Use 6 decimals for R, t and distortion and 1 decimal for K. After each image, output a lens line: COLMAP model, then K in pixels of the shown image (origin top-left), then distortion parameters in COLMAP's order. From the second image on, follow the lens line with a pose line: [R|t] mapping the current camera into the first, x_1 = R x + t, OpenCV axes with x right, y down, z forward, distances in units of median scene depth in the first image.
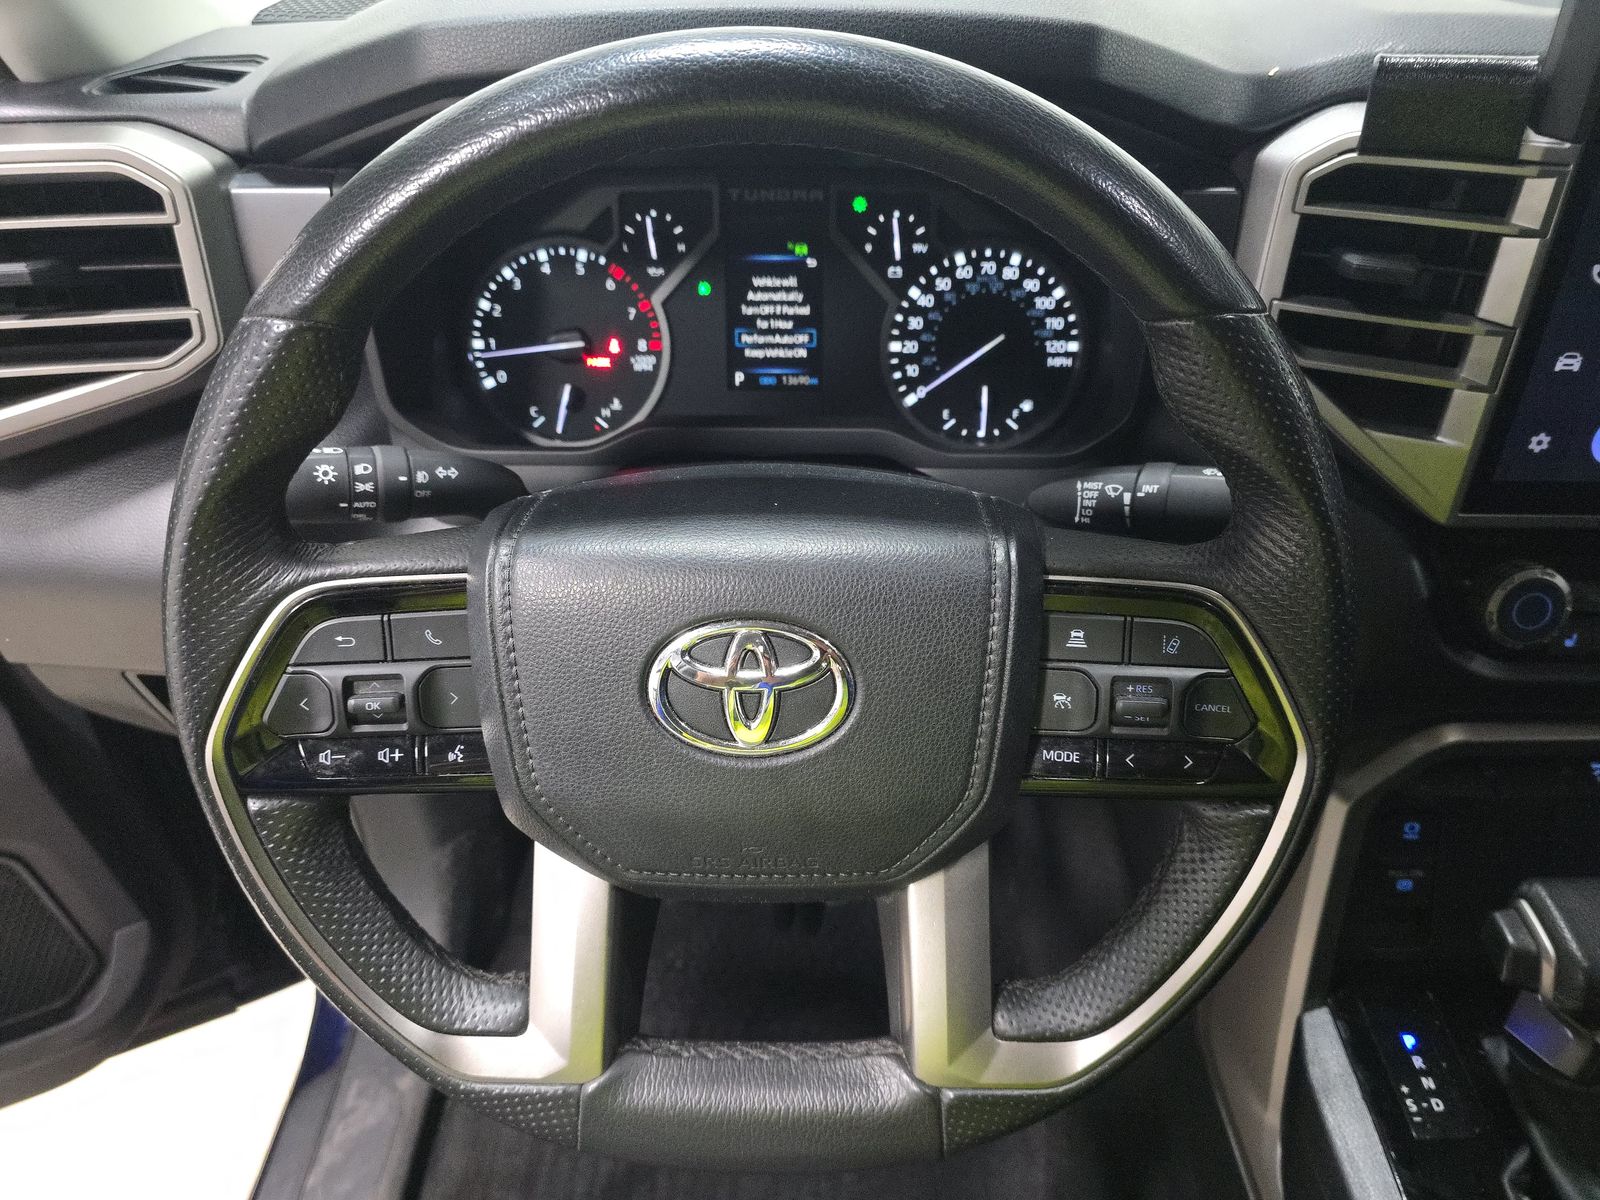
lens RADIAL K [[1084.1, 0, 802.1], [0, 1084.1, 610.8], [0, 0, 1]] dist [-0.004482, -0.030454]
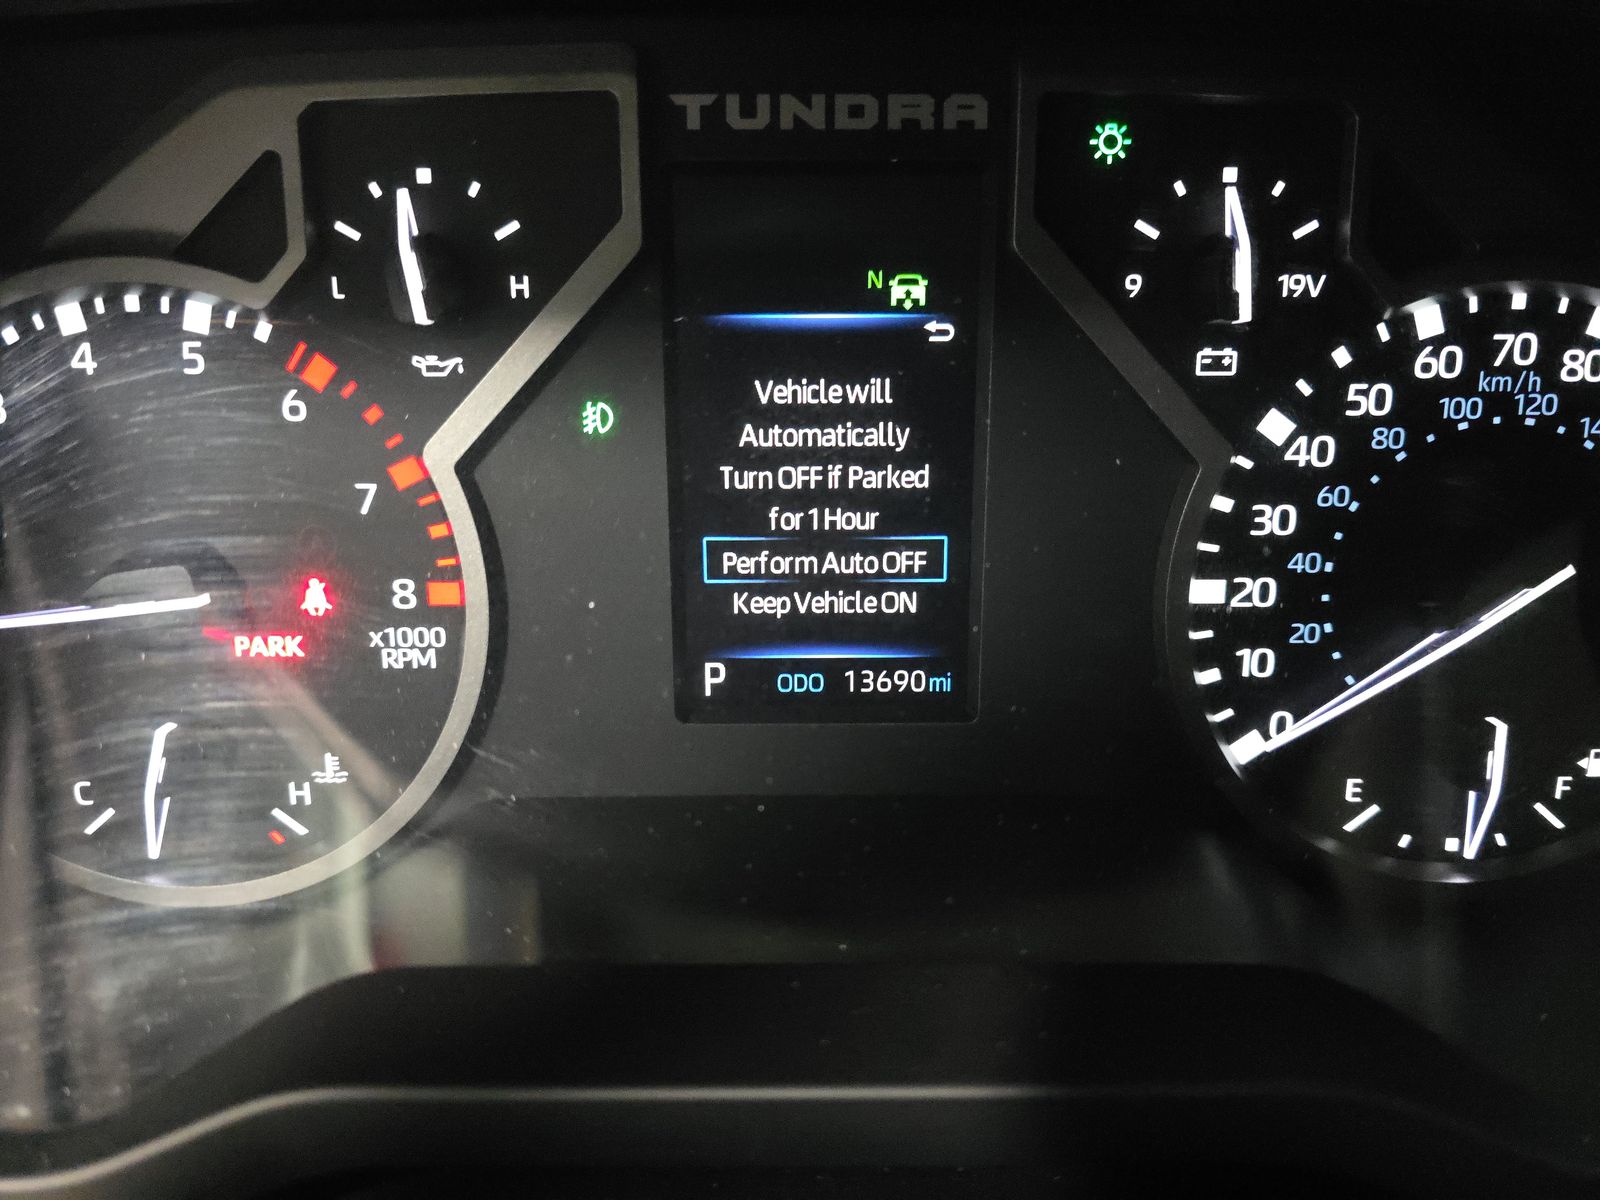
lens RADIAL K [[1084.1, 0, 799.2], [0, 1084.1, 586.9], [0, 0, 1]] dist [-0.004482, -0.030454]
pose [[0.999965, -0.004732, -0.006922, -0.030744], [0.004260, 0.997767, -0.066662, -0.227477], [0.007222, 0.066630, 0.997752, 0.692855]]
